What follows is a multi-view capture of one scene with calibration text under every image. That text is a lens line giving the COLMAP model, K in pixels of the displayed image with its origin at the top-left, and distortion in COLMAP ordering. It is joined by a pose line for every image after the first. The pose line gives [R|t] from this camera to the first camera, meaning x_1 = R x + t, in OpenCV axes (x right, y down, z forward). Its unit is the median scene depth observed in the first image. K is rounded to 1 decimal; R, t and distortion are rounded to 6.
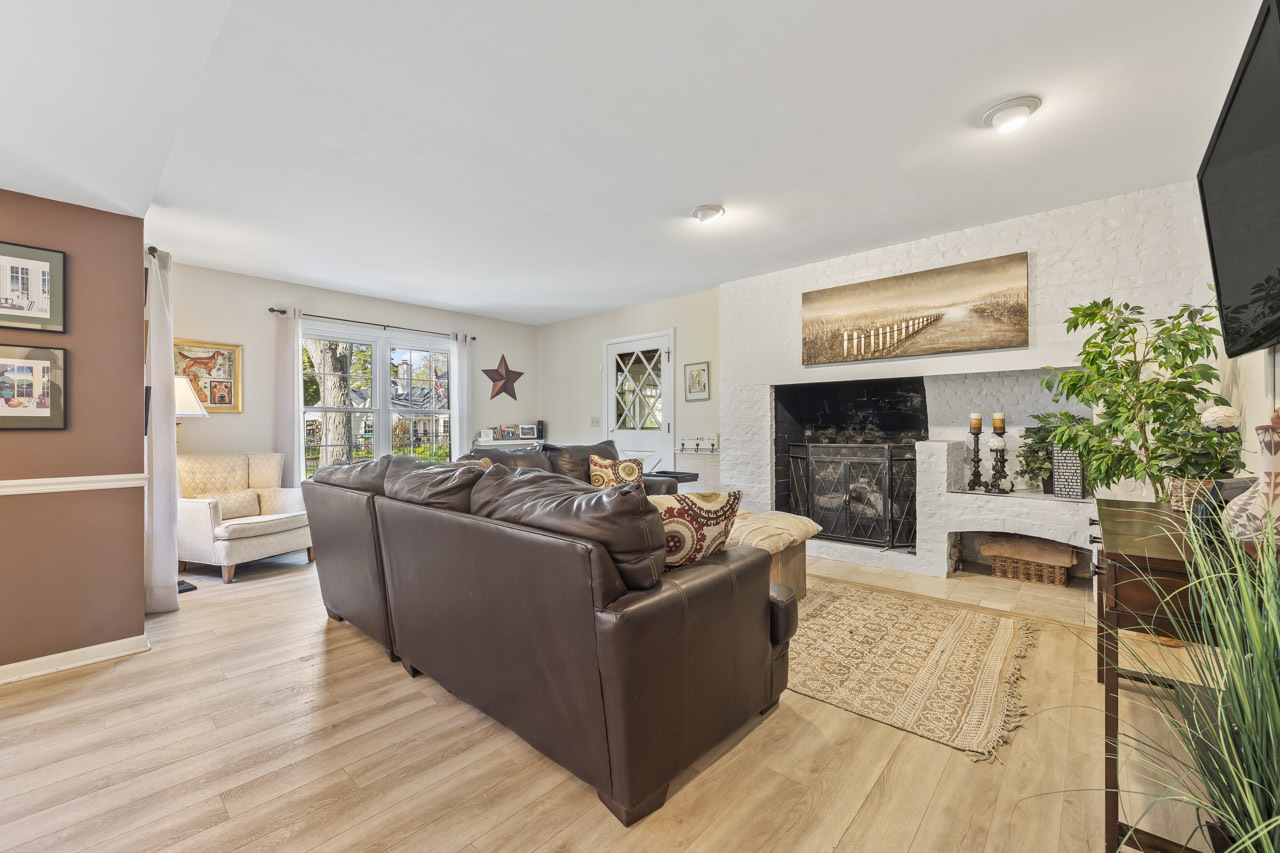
lens RADIAL K [[517.5, 0, 638.4], [0, 517.5, 425.4], [0, 0, 1]] dist [-0.001599, 0.000206]
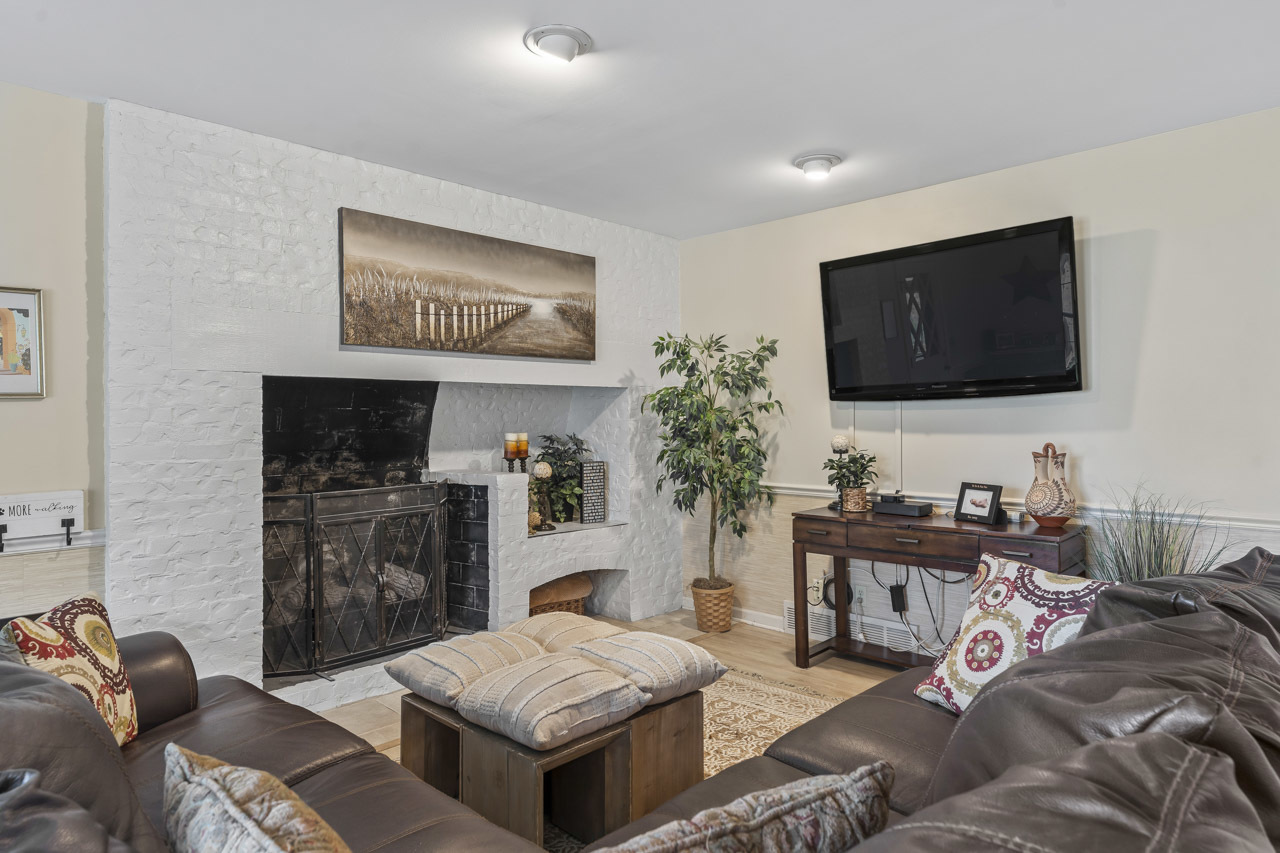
lens RADIAL K [[748.0, 0, 636.8], [0, 748.0, 414.3], [0, 0, 1]] dist [0.001652, 0.000986]
pose [[0.040209, 0.012238, 0.999116, -0.502873], [0.009876, 0.999871, -0.012645, -0.038043], [-0.999142, 0.010376, 0.040082, 0.789277]]
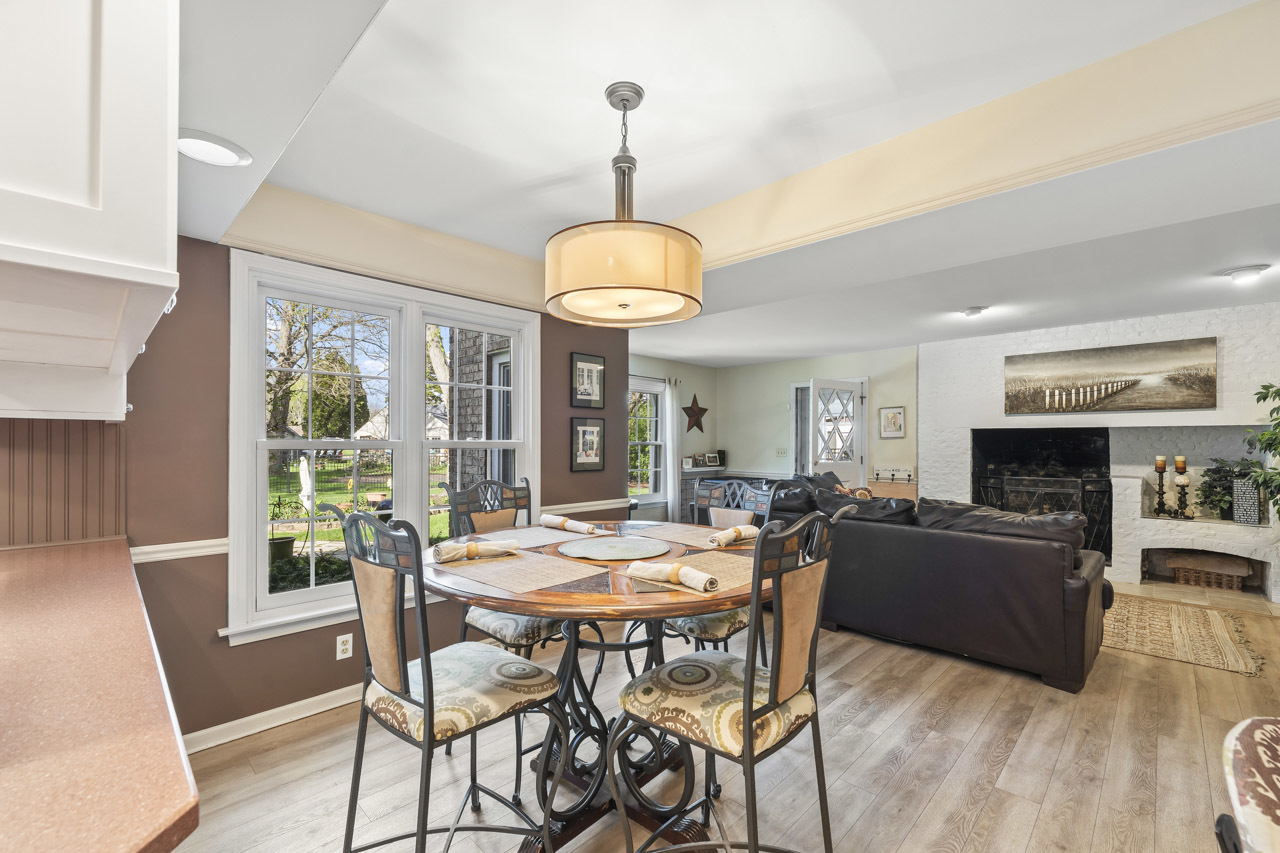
lens RADIAL K [[544.4, 0, 633.7], [0, 544.4, 440.9], [0, 0, 1]] dist [-0.002949, 0.001075]
pose [[0.998856, 0.007969, -0.047150, -0.603153], [-0.007963, 0.999968, 0.000315, -0.052752], [0.047151, 0.000061, 0.998888, -0.413307]]
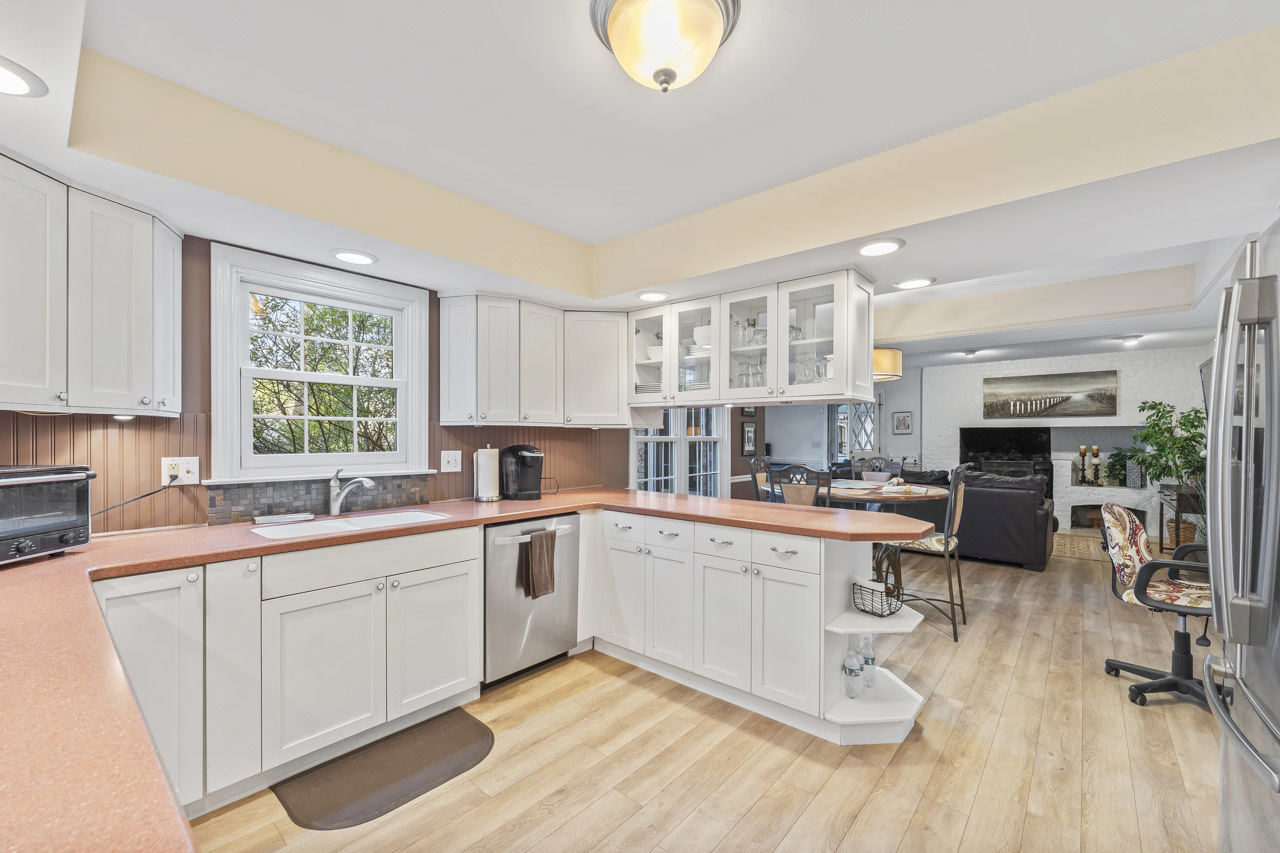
lens RADIAL K [[517.5, 0, 645.3], [0, 517.5, 438.7], [0, 0, 1]] dist [-0.001599, 0.000206]
pose [[0.999701, 0.006349, 0.023630, -1.084033], [-0.006469, 0.999967, 0.005005, -0.050912], [-0.023598, -0.005156, 0.999708, -0.944578]]
